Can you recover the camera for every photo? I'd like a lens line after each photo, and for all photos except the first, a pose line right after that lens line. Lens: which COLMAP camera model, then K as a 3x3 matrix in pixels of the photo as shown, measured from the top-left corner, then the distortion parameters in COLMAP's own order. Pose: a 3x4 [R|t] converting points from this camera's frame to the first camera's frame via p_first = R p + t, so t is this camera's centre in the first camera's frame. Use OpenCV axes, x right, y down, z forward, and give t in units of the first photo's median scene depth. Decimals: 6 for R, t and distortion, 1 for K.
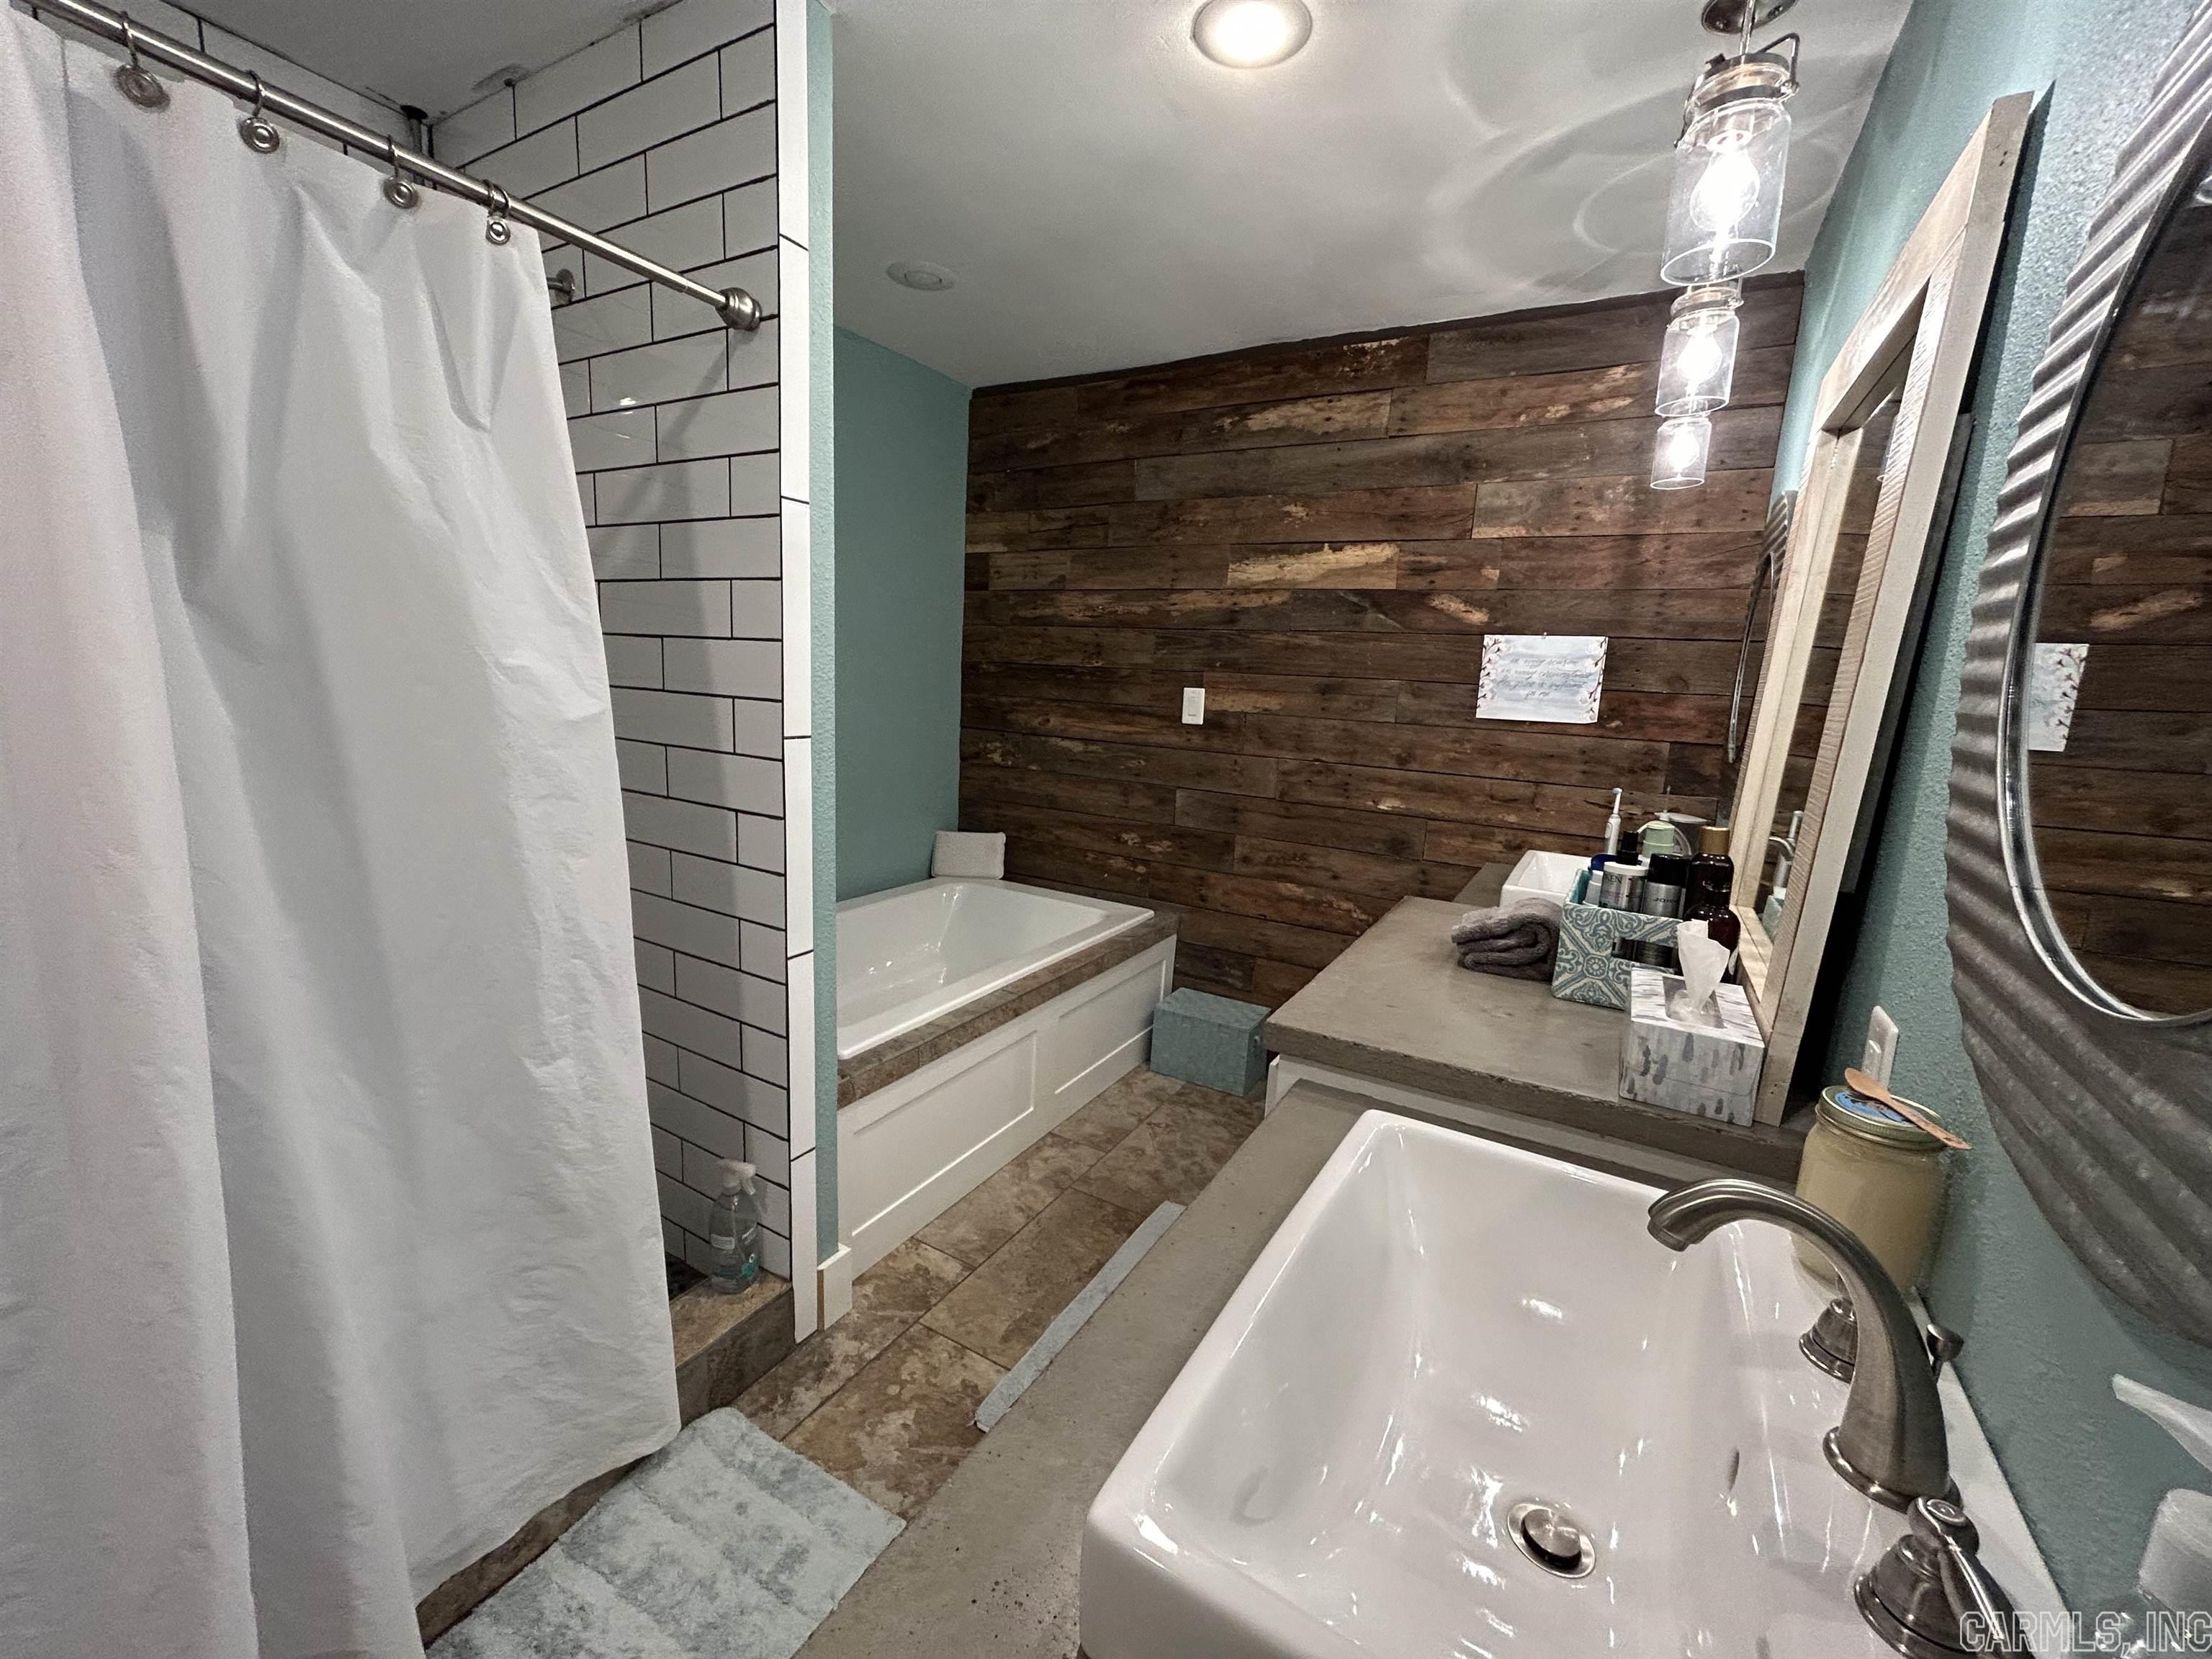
lens RADIAL K [[896.3, 0, 1108.5], [0, 896.3, 827.1], [0, 0, 1]] dist [-0.003387, 0.000009]
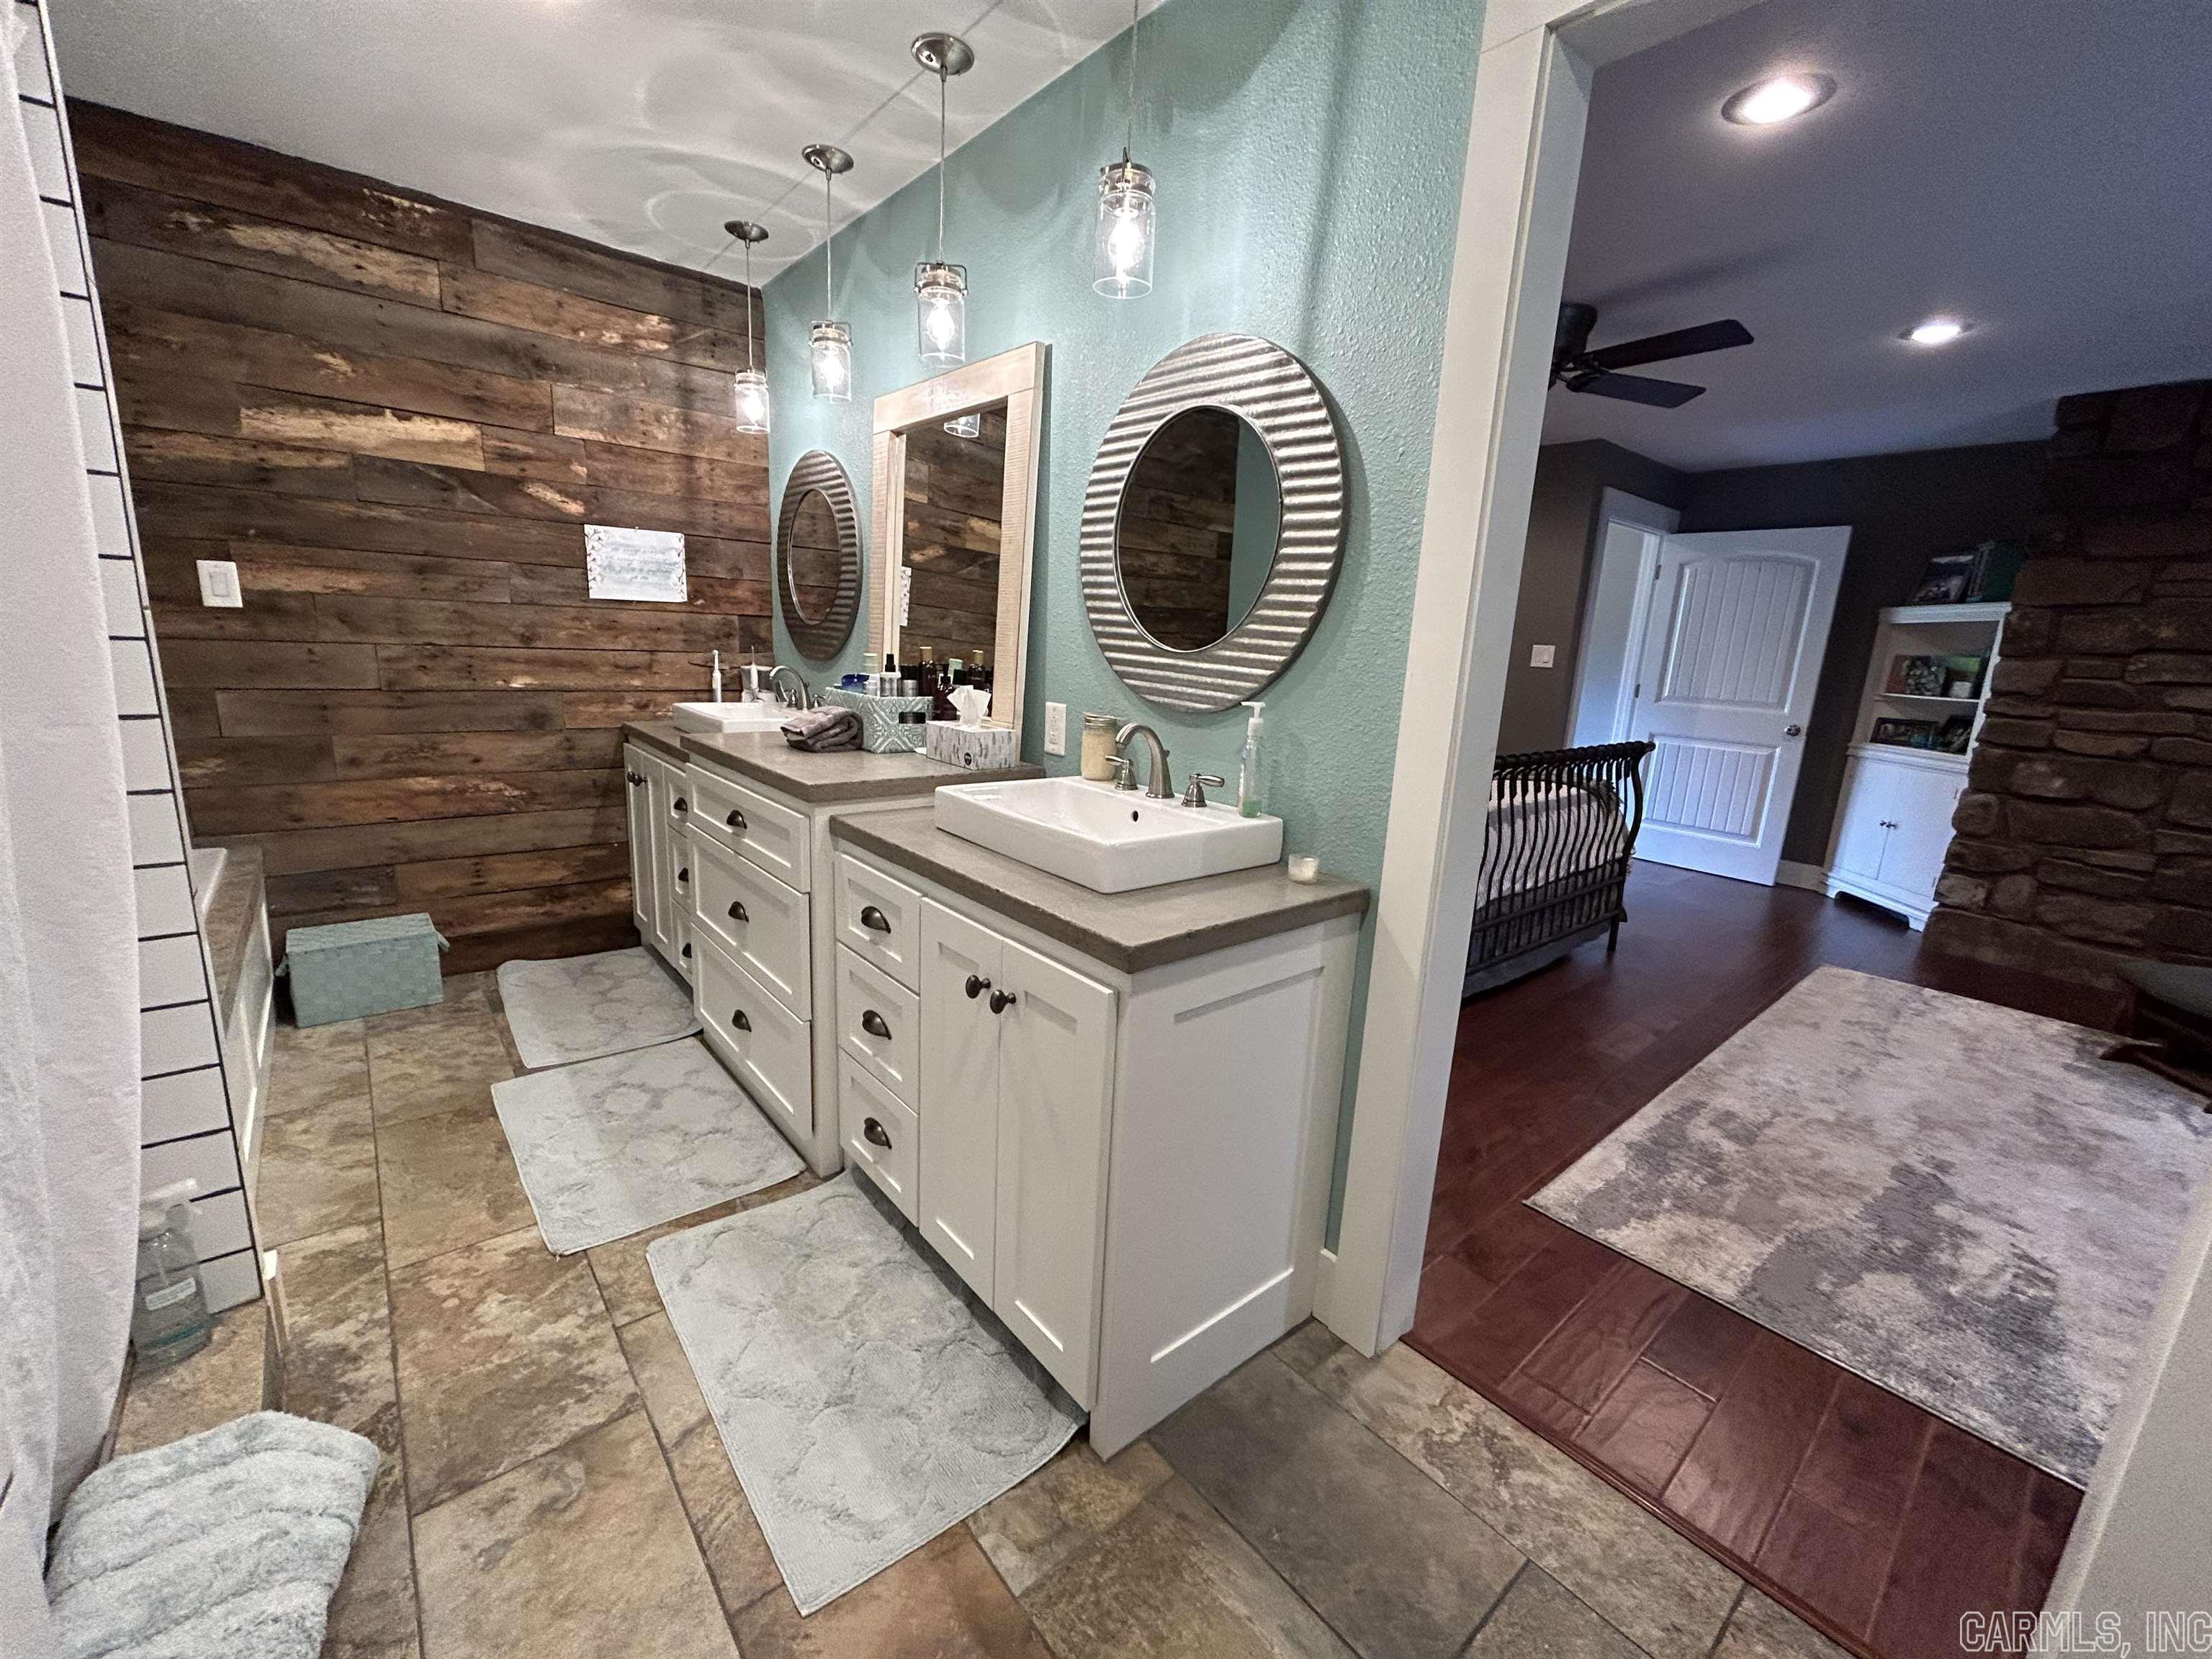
lens RADIAL K [[896.3, 0, 1100.3], [0, 896.3, 825.8], [0, 0, 1]] dist [-0.003387, 0.000009]
pose [[0.336001, -0.228347, 0.913762, -0.486866], [0.126724, 0.972305, 0.196379, 0.020188], [-0.933298, 0.049812, 0.355633, -0.009823]]
